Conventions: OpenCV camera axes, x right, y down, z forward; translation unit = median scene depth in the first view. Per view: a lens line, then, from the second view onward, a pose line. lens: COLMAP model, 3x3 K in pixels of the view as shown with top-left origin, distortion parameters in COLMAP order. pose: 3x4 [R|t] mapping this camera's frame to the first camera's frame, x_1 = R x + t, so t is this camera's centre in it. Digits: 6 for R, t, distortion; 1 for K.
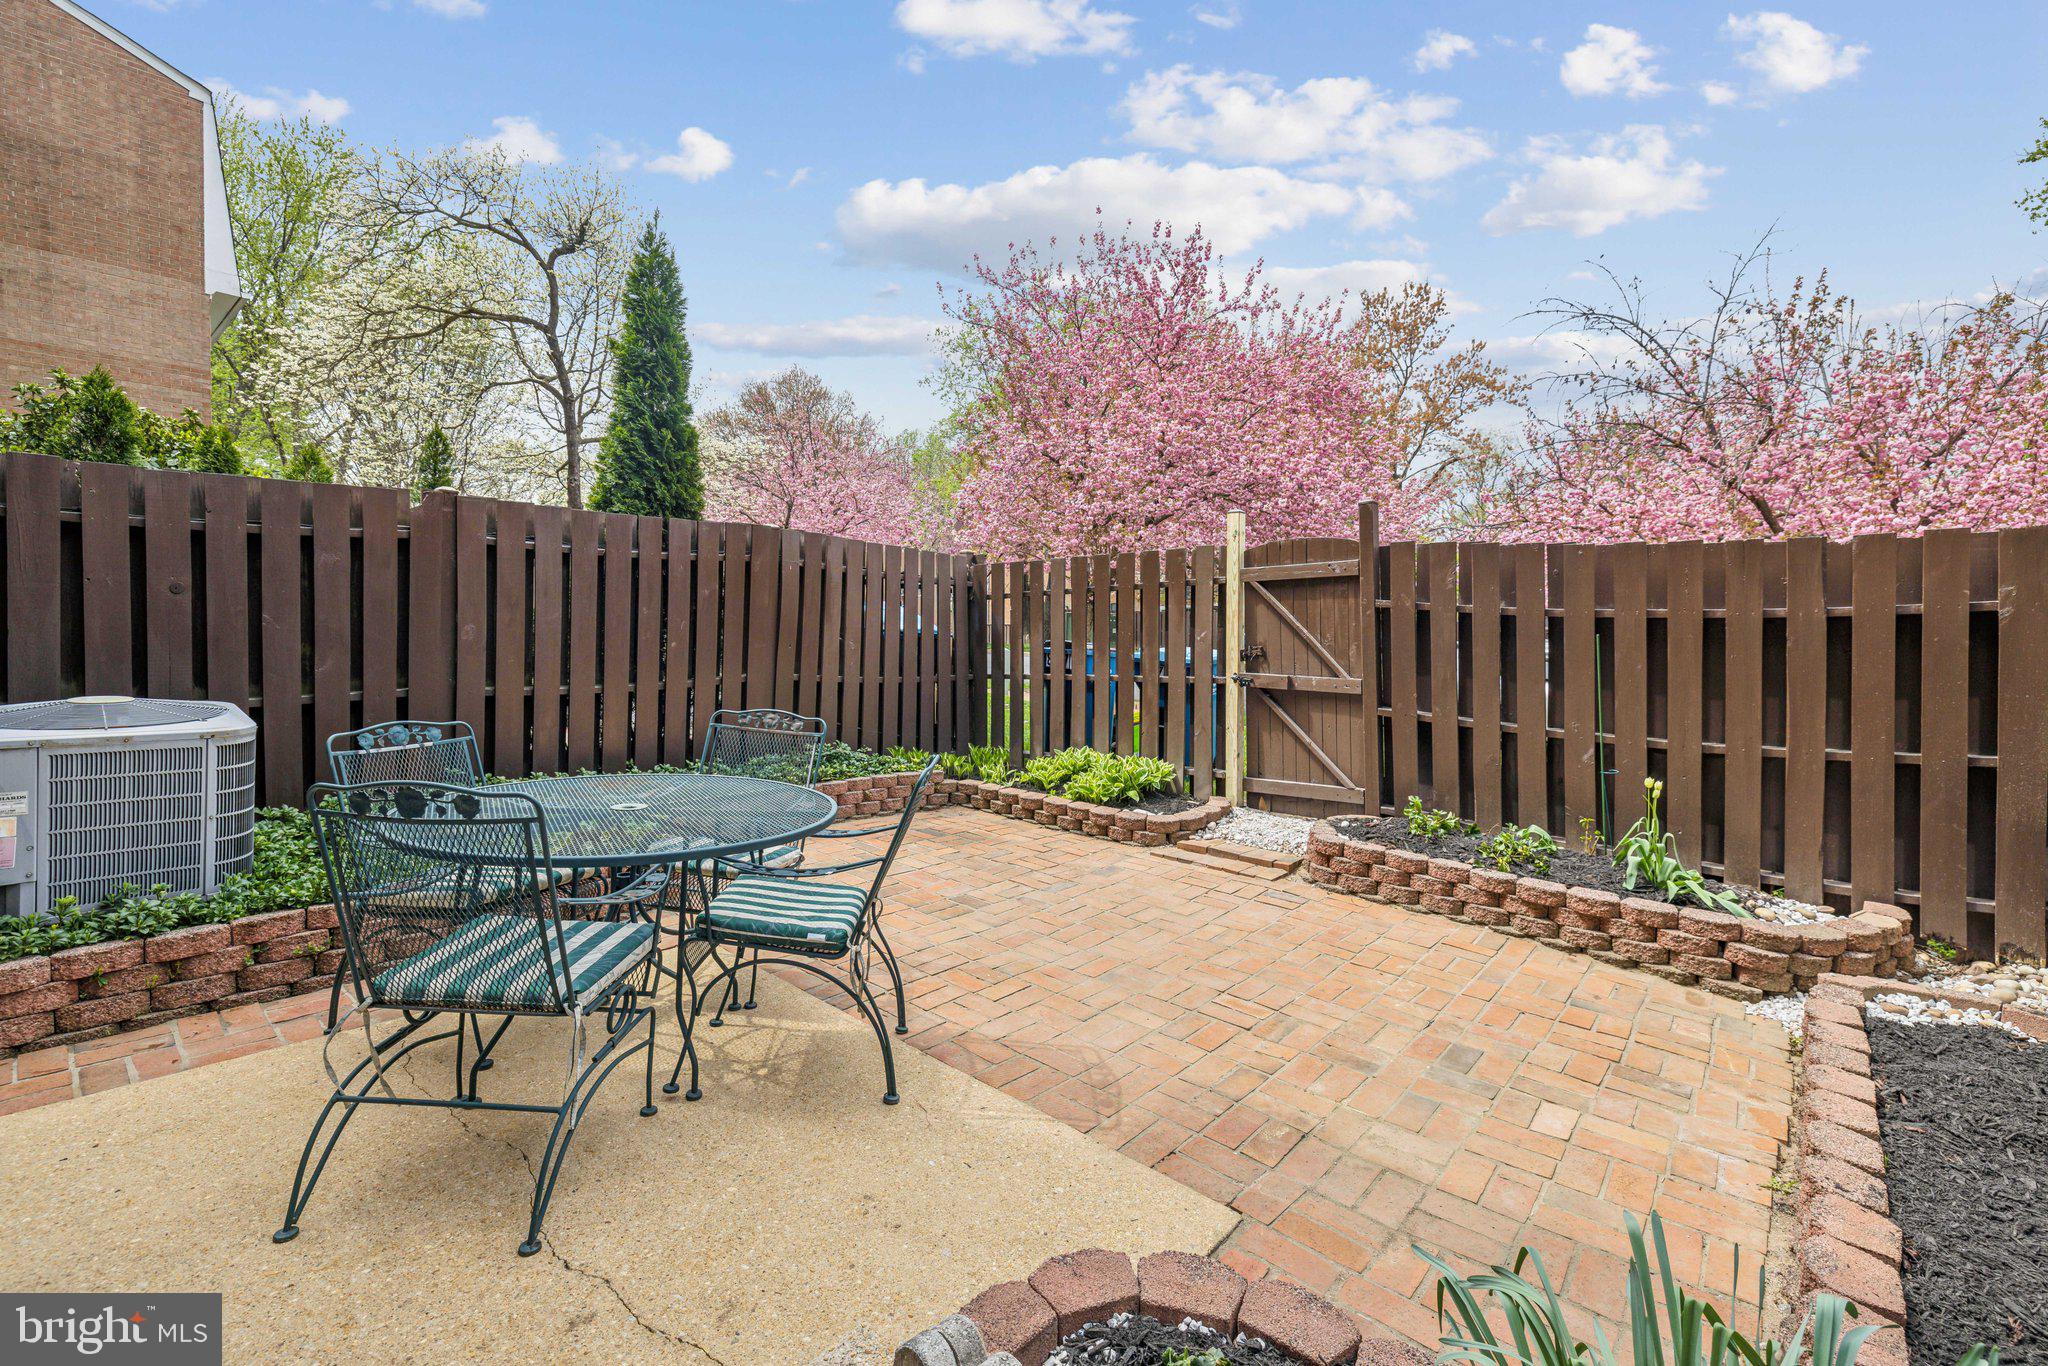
lens RADIAL K [[873.6, 0, 1028.1], [0, 873.6, 628.2], [0, 0, 1]] dist [0.004692, 0.000029]
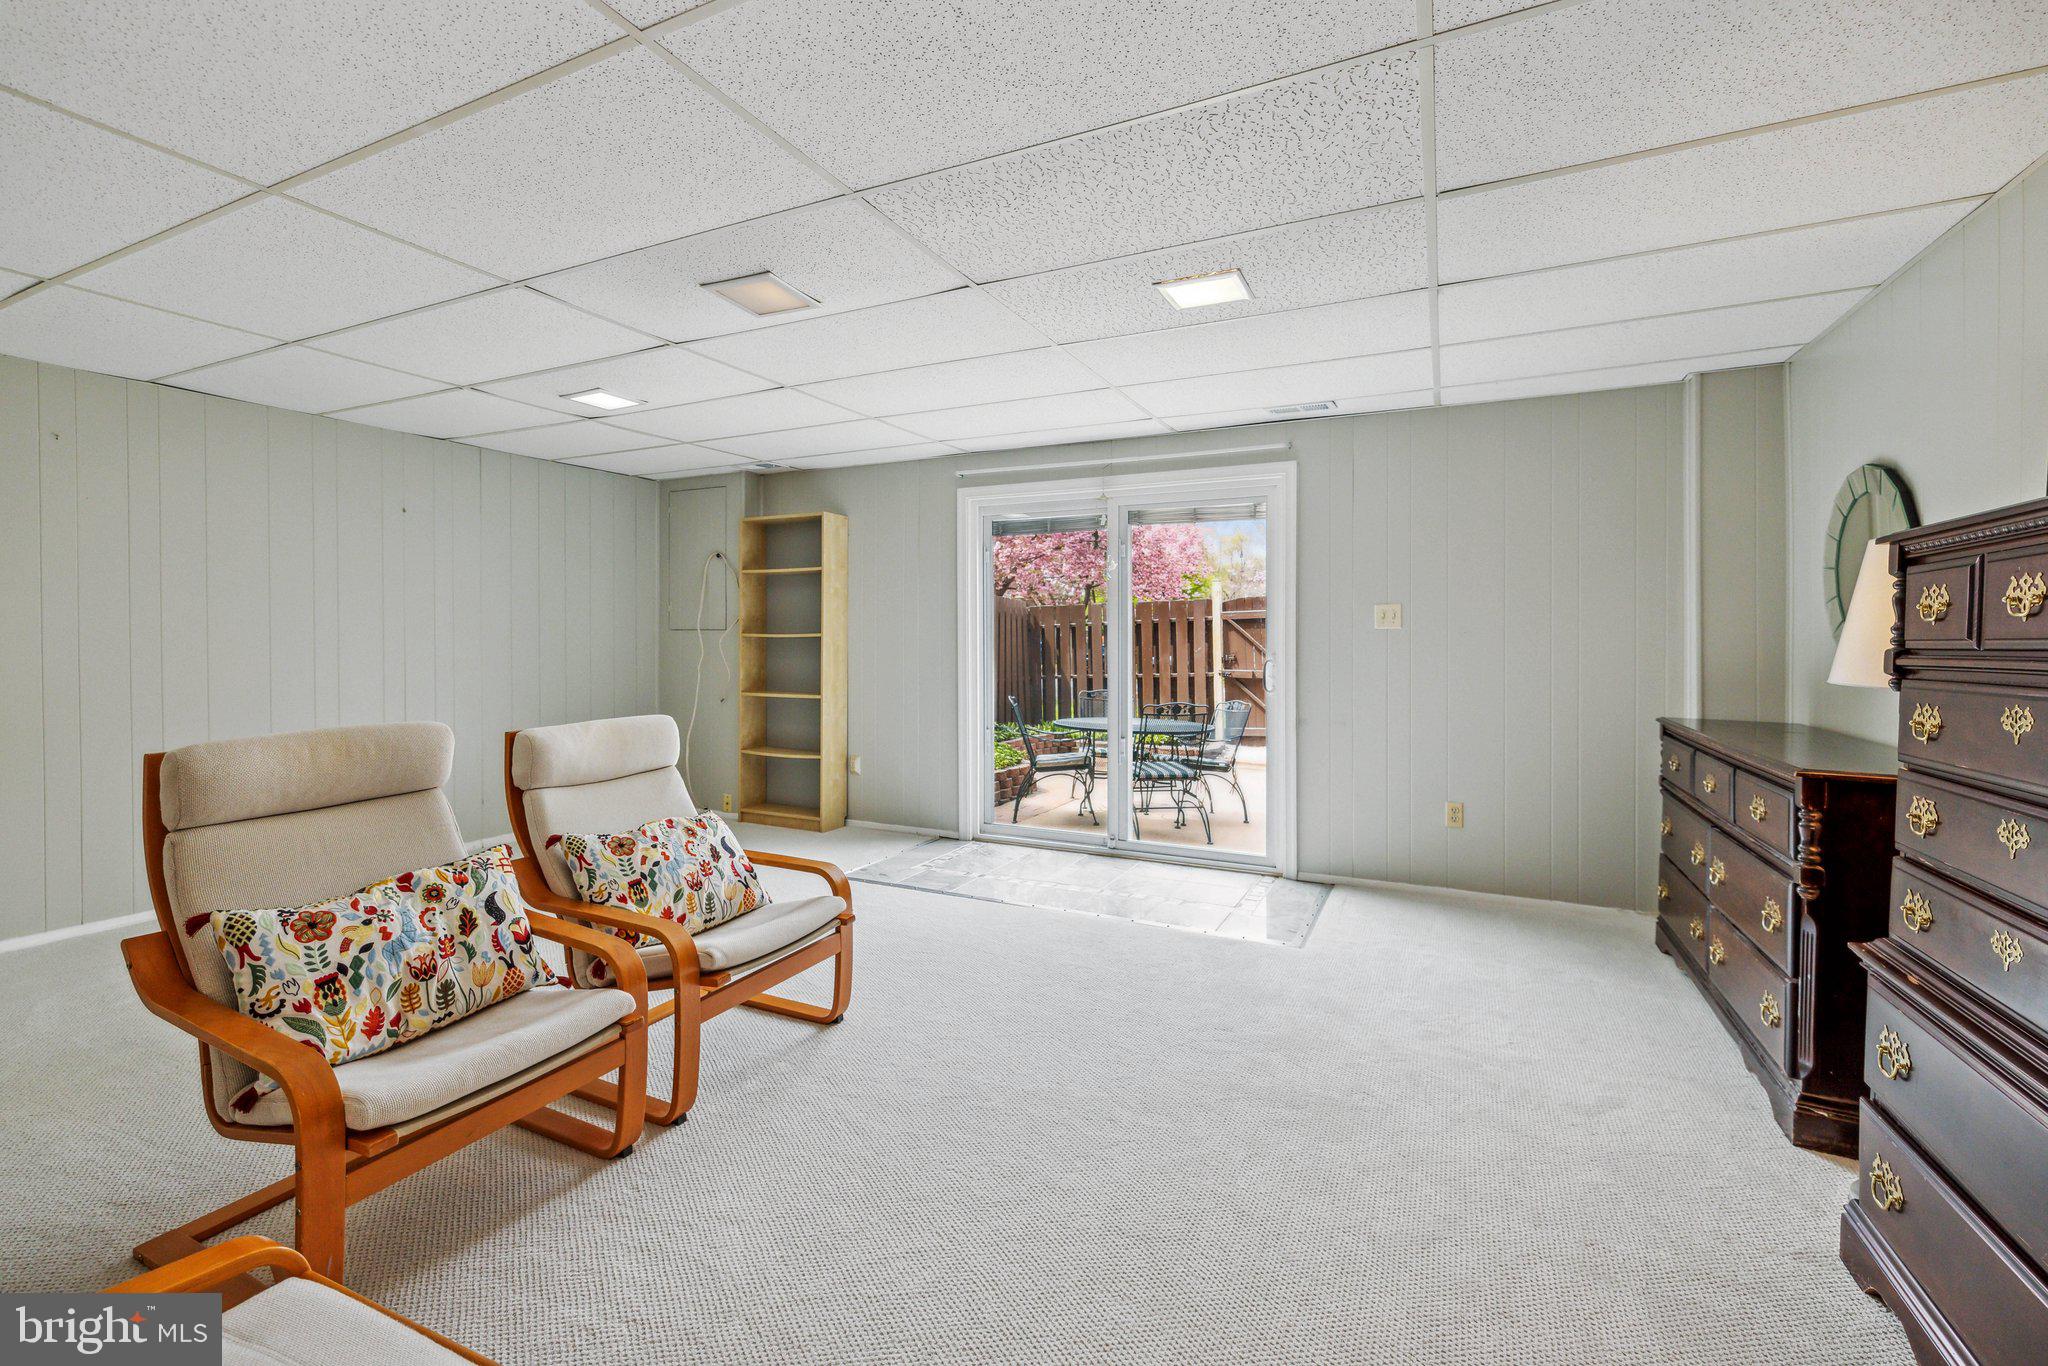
lens RADIAL K [[873.6, 0, 1025.8], [0, 873.6, 641.0], [0, 0, 1]] dist [0.004692, 0.000029]
pose [[0.954365, -0.022297, 0.297808, -1.144255], [0.022453, 0.999744, 0.002896, -0.039746], [-0.297796, 0.003923, 0.954621, -1.002625]]
